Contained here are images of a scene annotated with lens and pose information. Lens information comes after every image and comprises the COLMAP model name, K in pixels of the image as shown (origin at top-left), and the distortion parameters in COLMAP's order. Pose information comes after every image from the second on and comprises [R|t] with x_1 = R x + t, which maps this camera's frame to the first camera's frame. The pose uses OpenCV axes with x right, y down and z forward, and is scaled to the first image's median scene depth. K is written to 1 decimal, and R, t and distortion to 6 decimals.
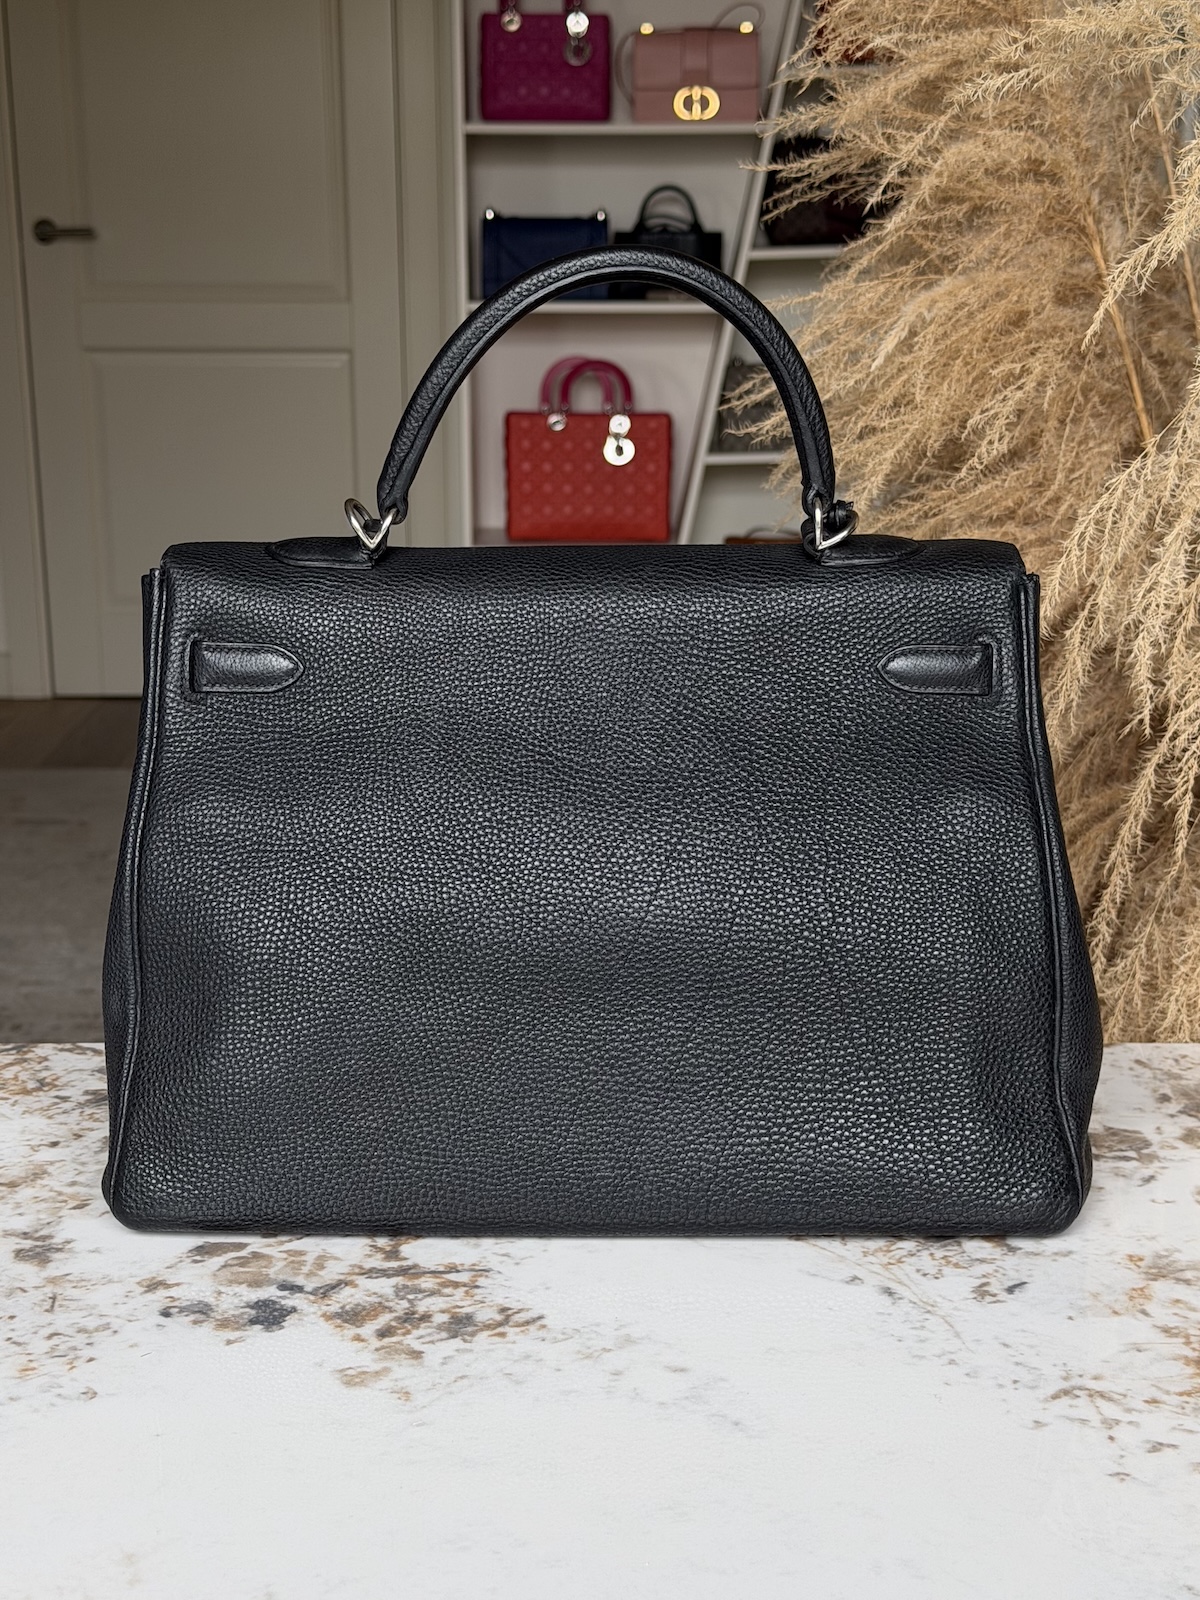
lens RADIAL K [[2257.9, 0, 608.7], [0, 2257.9, 871.1], [0, 0, 1]] dist [0.126929, -0.098693]
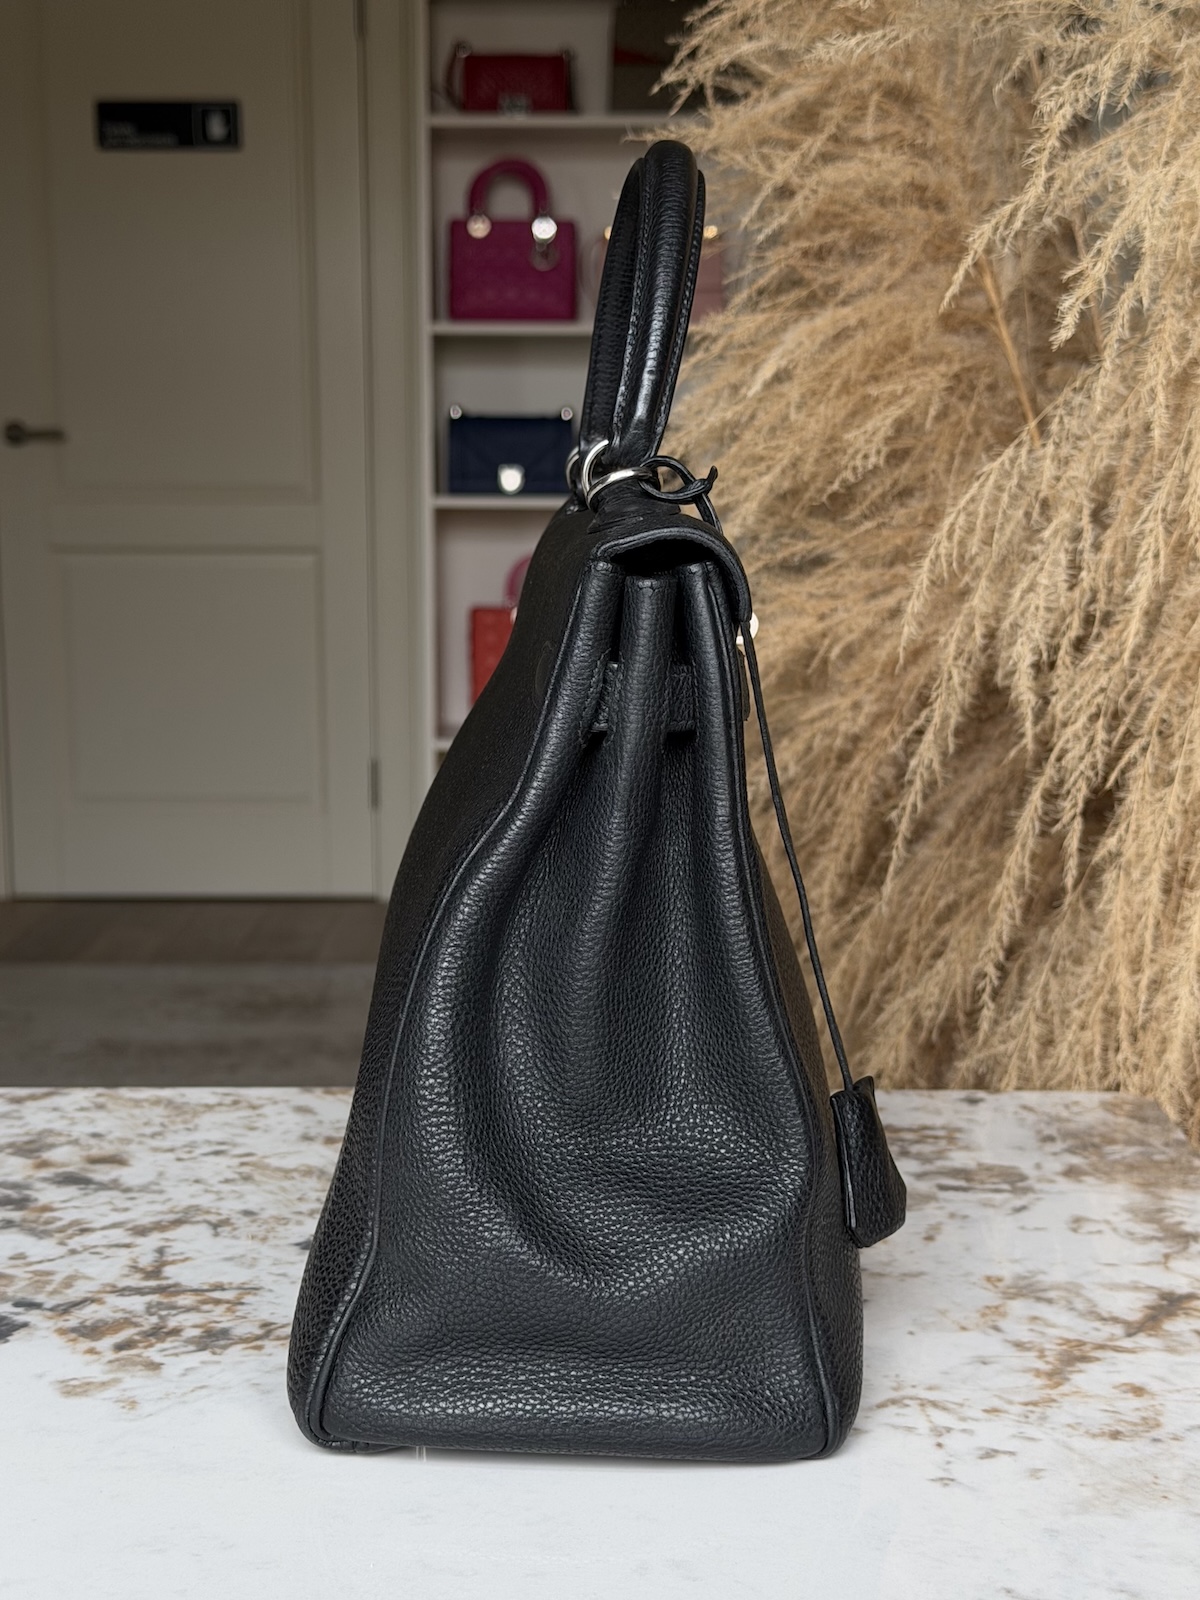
lens RADIAL K [[2290.8, 0, 585.6], [0, 2290.8, 887.3], [0, 0, 1]] dist [0.137045, -0.112938]
pose [[0.999982, 0.004208, -0.004267, 0.066183], [-0.004587, 0.995645, -0.093111, 0.089375], [0.003857, 0.093129, 0.995647, 0.082511]]
